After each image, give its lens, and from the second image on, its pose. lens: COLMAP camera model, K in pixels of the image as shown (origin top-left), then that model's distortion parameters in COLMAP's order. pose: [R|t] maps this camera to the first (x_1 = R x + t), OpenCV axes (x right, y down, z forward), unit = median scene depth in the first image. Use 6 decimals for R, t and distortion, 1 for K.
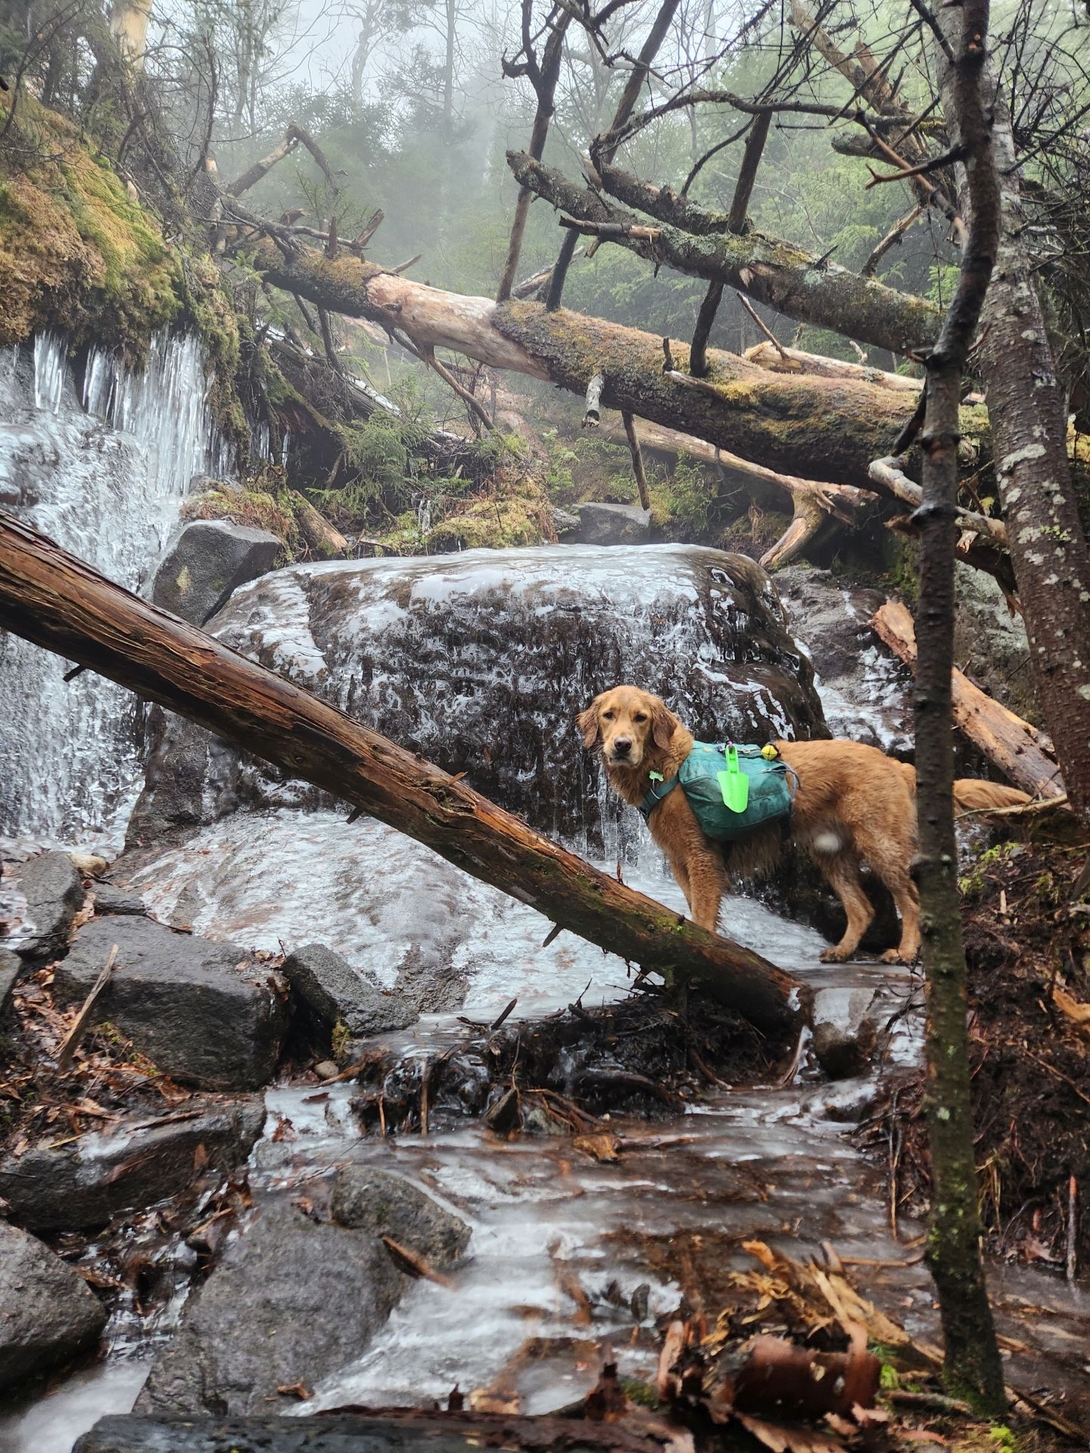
lens RADIAL K [[967.7, 0, 545.0], [0, 967.7, 726.5], [0, 0, 1]] dist [0.035780, -0.000568]
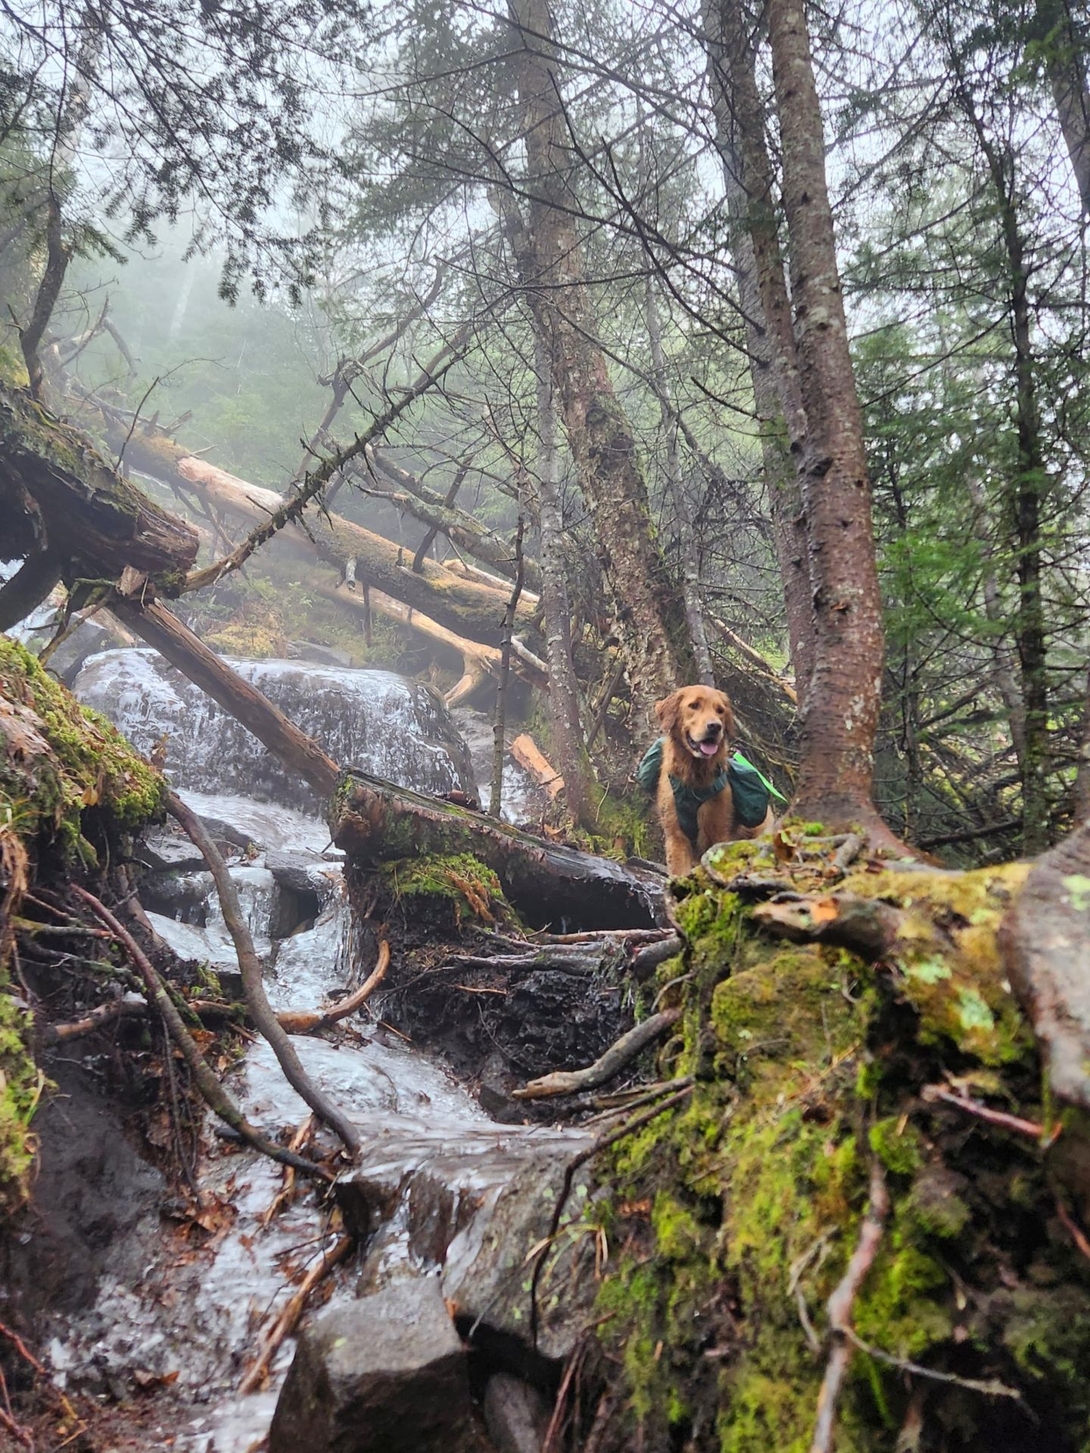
lens RADIAL K [[967.7, 0, 545.0], [0, 967.7, 726.5], [0, 0, 1]] dist [0.035780, -0.000568]
pose [[0.936232, 0.117382, 0.331197, -0.157171], [-0.062662, 0.983218, -0.171336, 0.170758], [-0.345750, 0.139657, 0.927875, -0.582518]]
